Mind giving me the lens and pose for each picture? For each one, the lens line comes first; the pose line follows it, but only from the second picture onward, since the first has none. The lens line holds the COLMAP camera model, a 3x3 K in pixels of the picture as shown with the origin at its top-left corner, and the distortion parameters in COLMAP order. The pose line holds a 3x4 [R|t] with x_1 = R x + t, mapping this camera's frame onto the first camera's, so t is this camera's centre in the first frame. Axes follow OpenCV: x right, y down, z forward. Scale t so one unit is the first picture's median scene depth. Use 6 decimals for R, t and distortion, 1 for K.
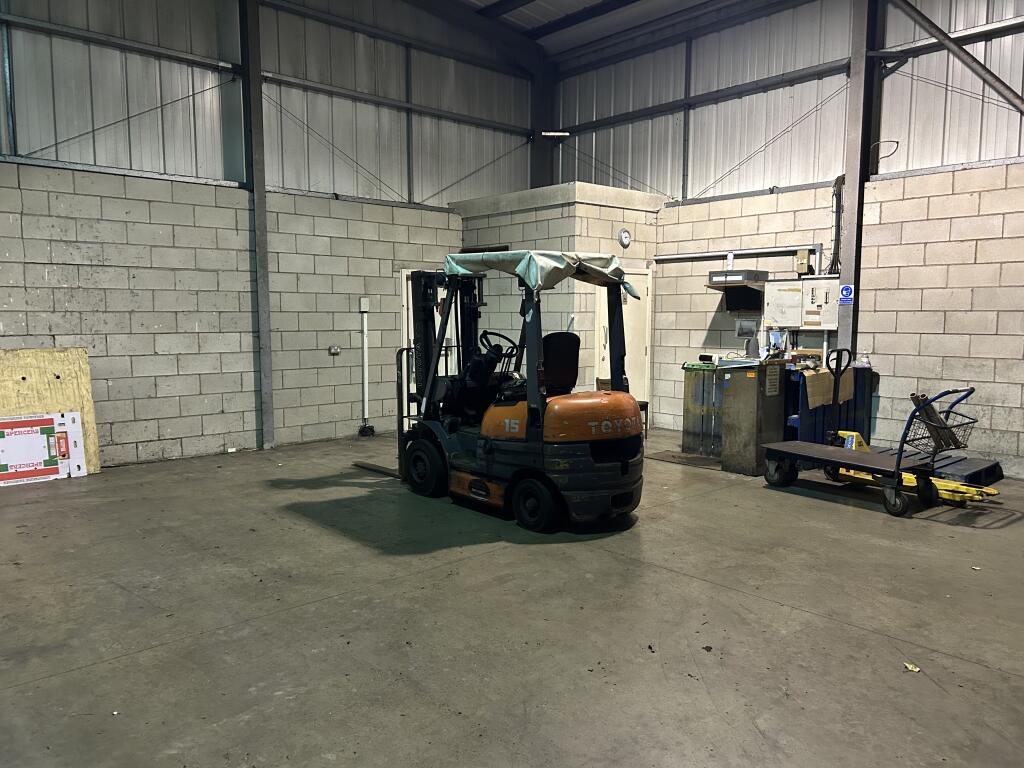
lens RADIAL K [[776.8, 0, 508.6], [0, 776.8, 391.1], [0, 0, 1]] dist [0.087429, -0.099110]
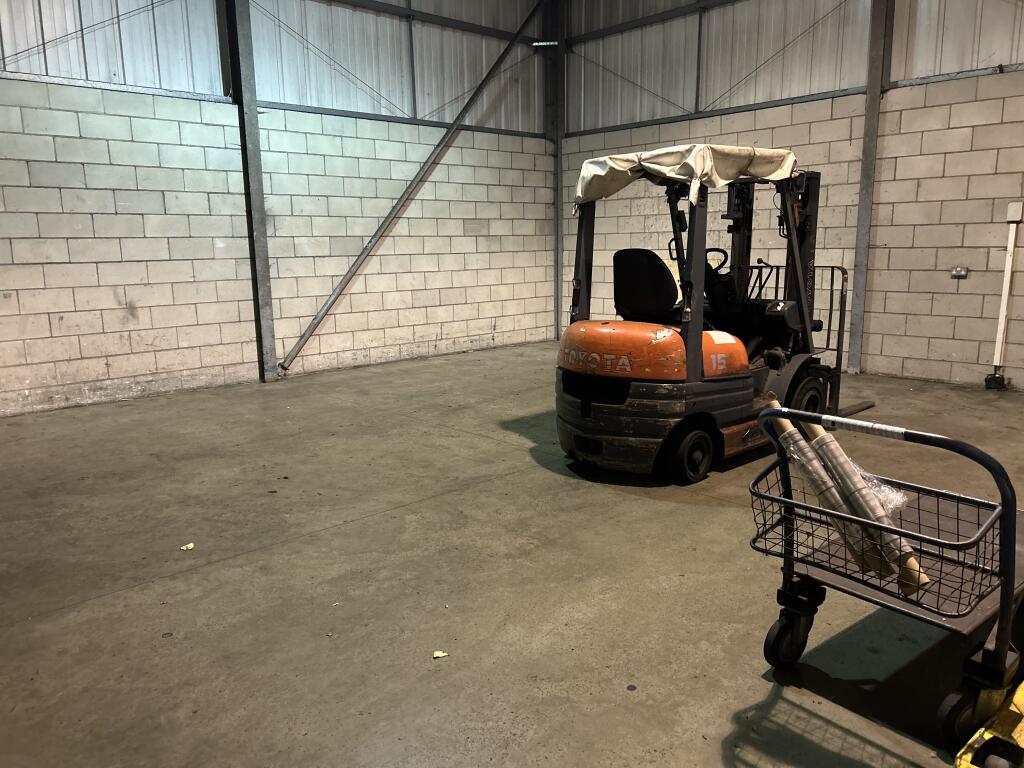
lens RADIAL K [[776.8, 0, 508.6], [0, 776.8, 391.1], [0, 0, 1]] dist [0.087429, -0.099110]
pose [[-0.001093, 0.189042, -0.981968, 0.692555], [-0.088265, 0.978118, 0.188399, -0.052528], [0.996096, 0.086879, 0.015617, 0.627798]]
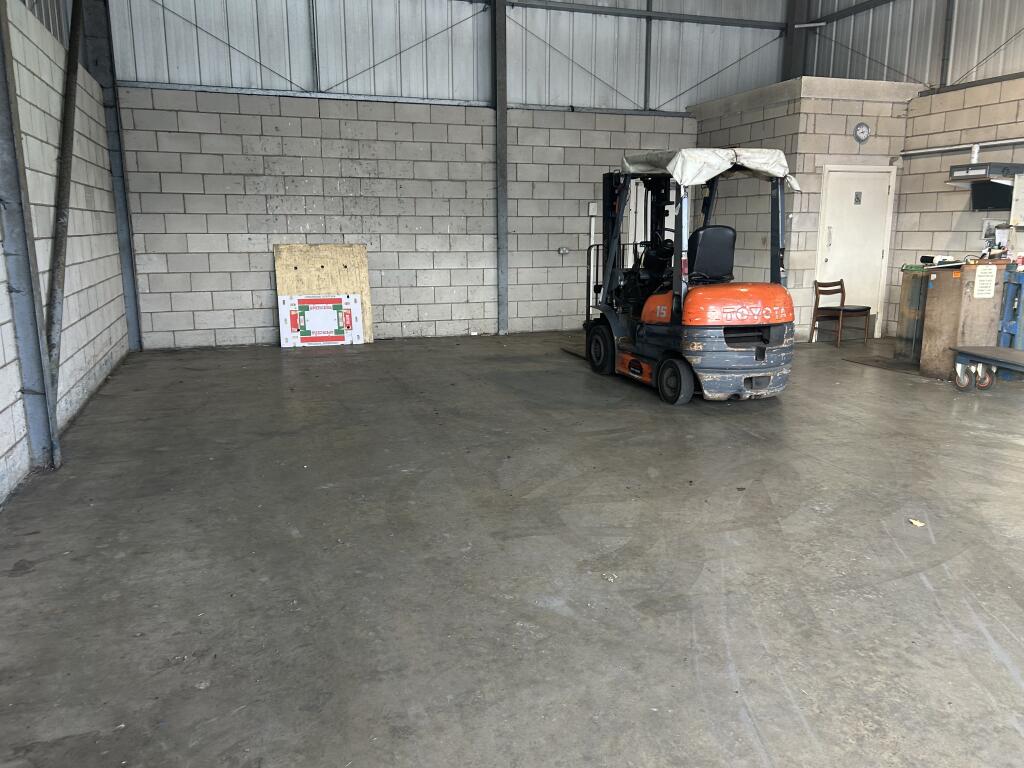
lens RADIAL K [[776.8, 0, 508.6], [0, 776.8, 391.1], [0, 0, 1]] dist [0.087429, -0.099110]
pose [[0.921733, 0.077583, -0.379987, 0.170430], [-0.037689, 0.993068, 0.111336, 0.029893], [0.385991, -0.088301, 0.918267, -0.091591]]
